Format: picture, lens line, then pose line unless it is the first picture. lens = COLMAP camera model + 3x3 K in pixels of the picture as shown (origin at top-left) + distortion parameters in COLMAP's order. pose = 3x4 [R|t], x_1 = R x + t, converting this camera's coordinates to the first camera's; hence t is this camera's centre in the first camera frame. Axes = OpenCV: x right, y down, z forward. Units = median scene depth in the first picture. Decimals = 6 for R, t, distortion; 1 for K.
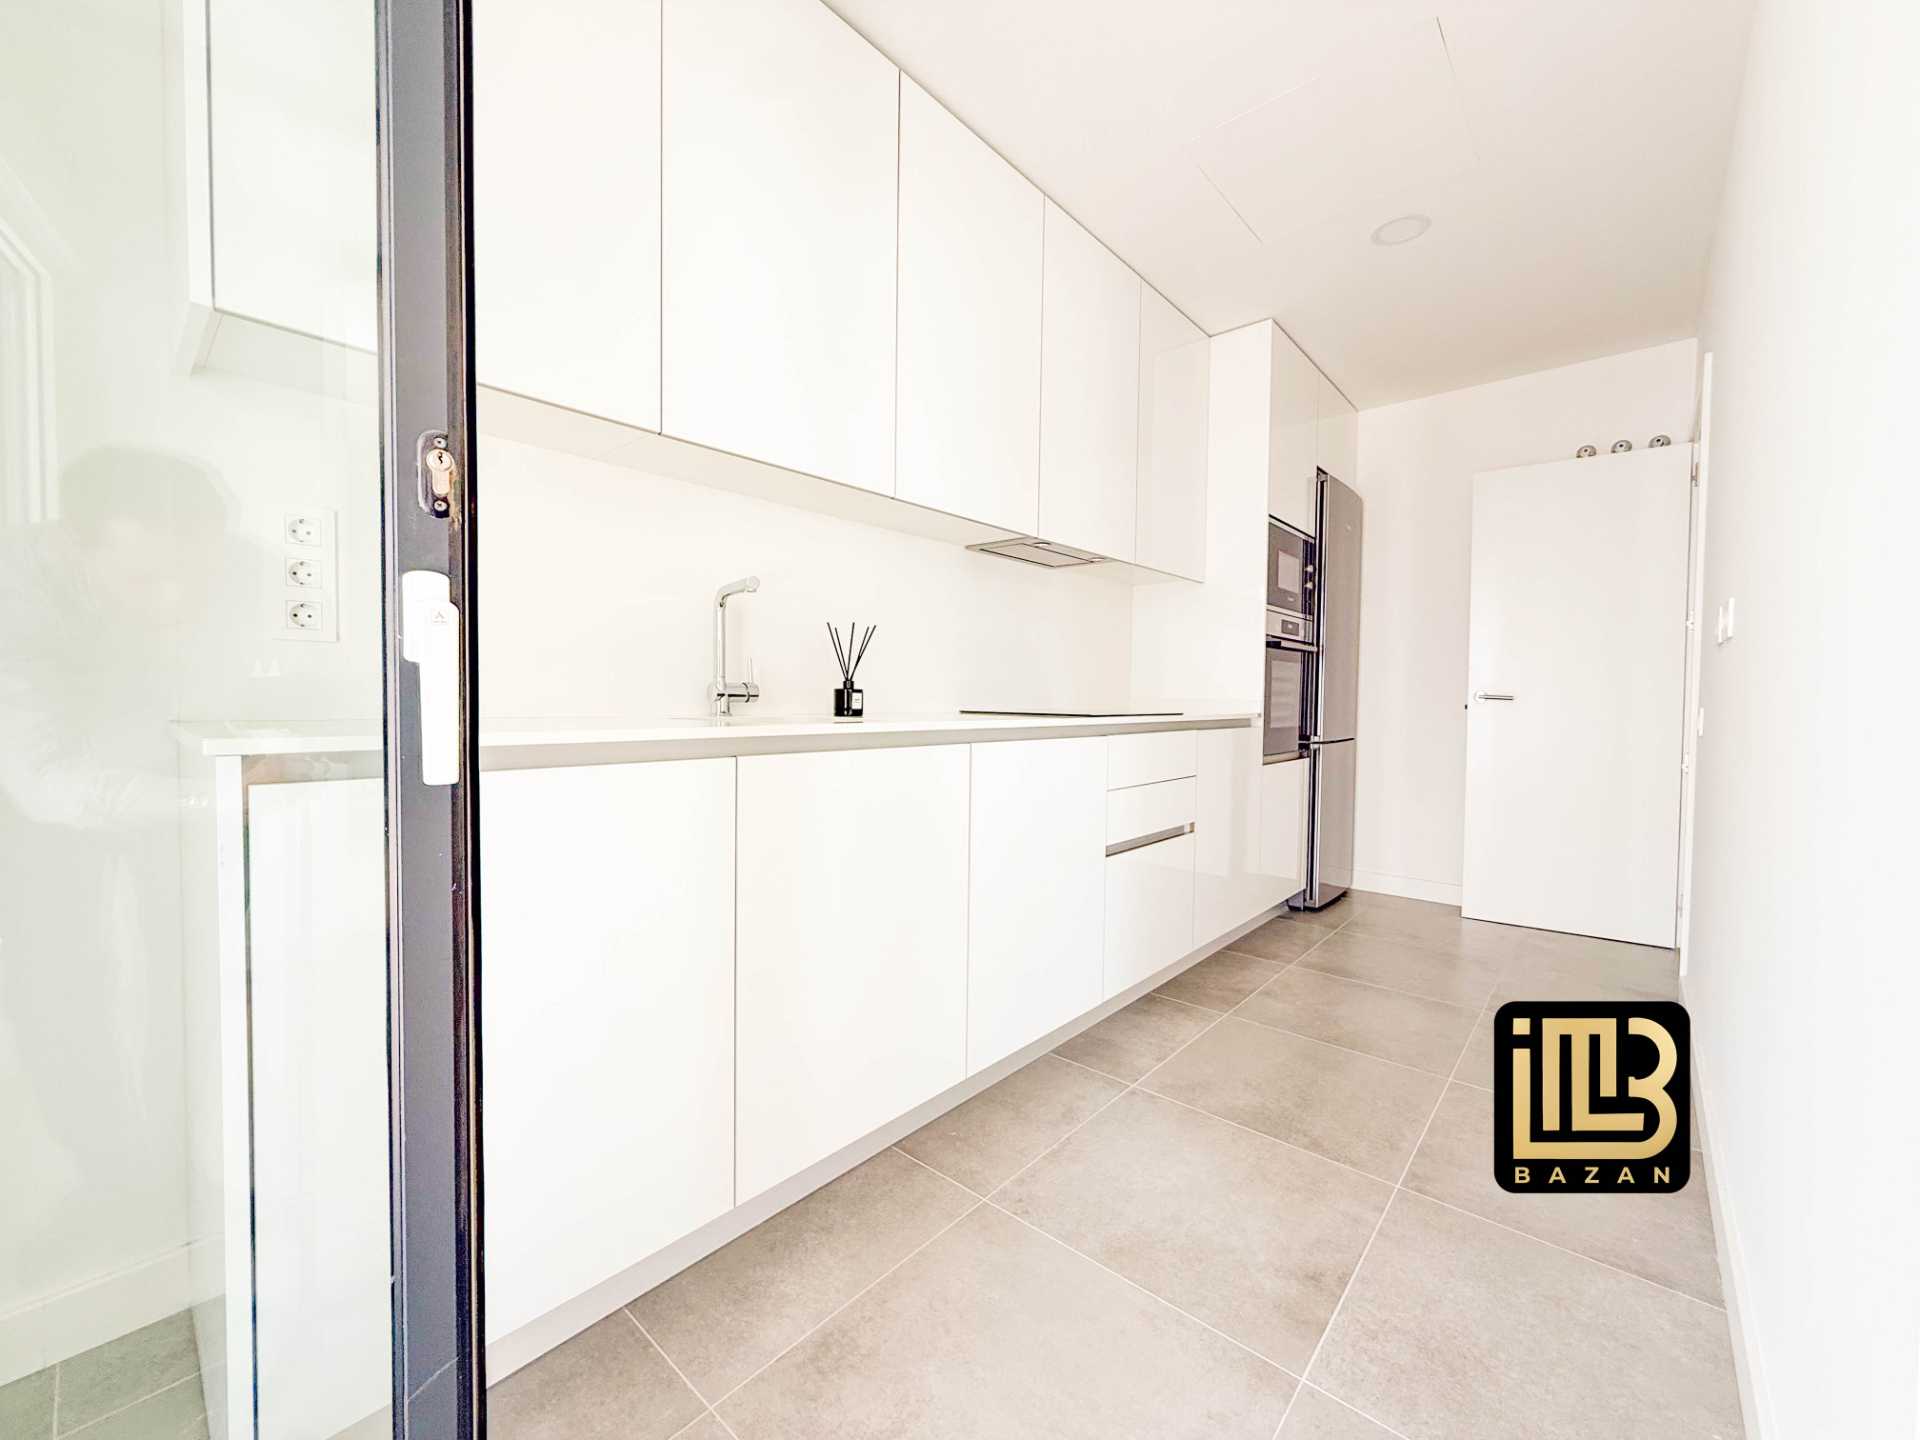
lens RADIAL K [[765.1, 0, 960.0], [0, 765.1, 720.0], [0, 0, 1]] dist [0.001095, 0.000208]
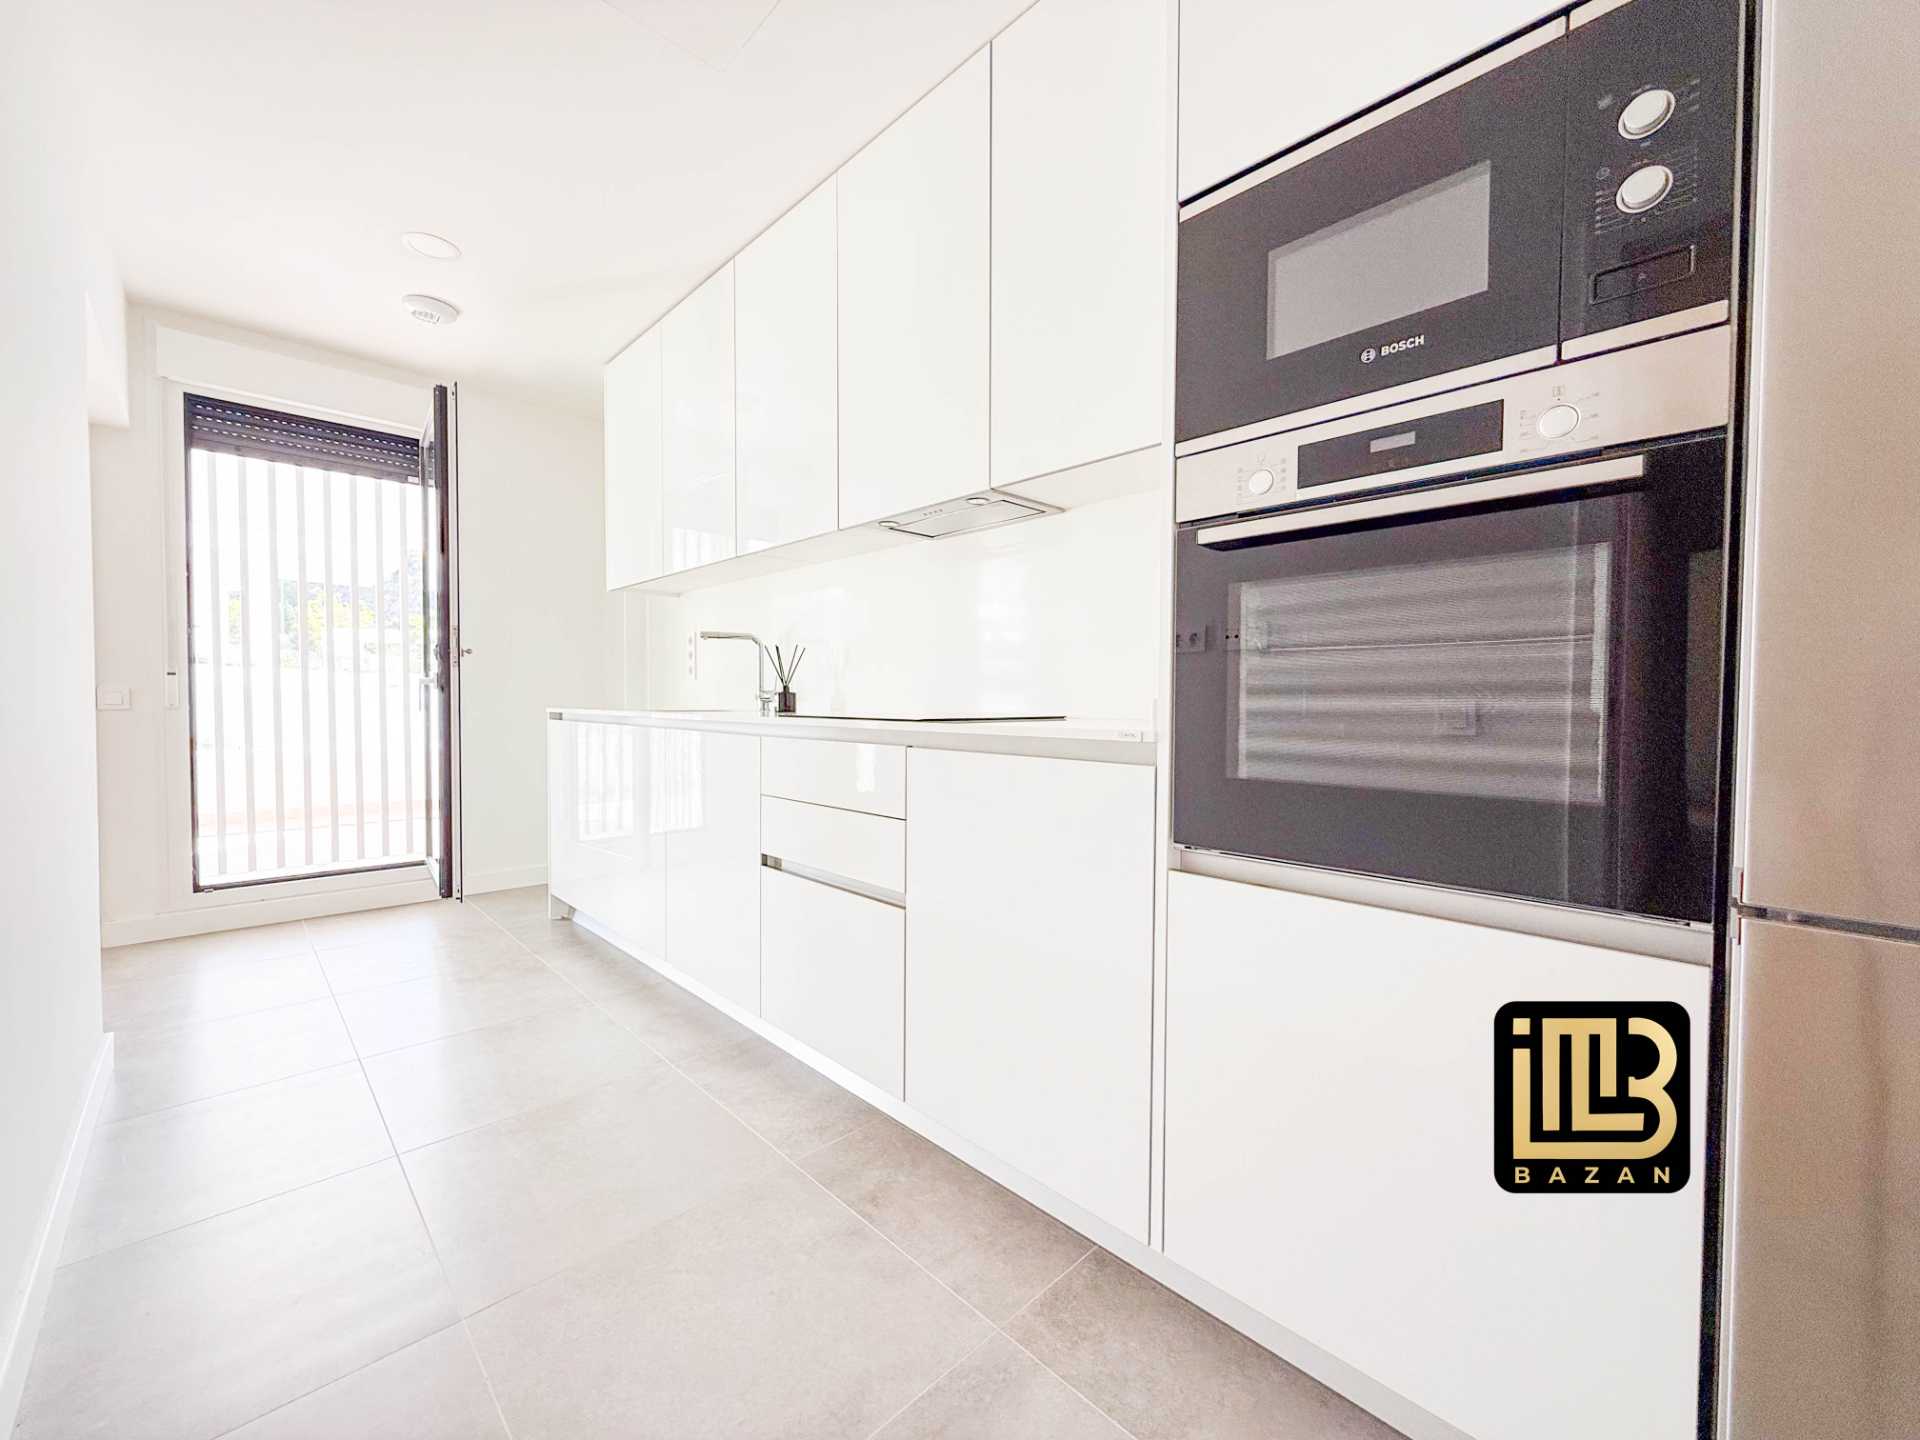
lens RADIAL K [[765.1, 0, 960.0], [0, 765.1, 720.0], [0, 0, 1]] dist [0.001095, 0.000208]
pose [[-0.073652, 0.019113, -0.997101, 0.994171], [-0.036686, 0.999088, 0.021861, -0.027993], [0.996609, 0.038190, -0.072883, 1.166915]]
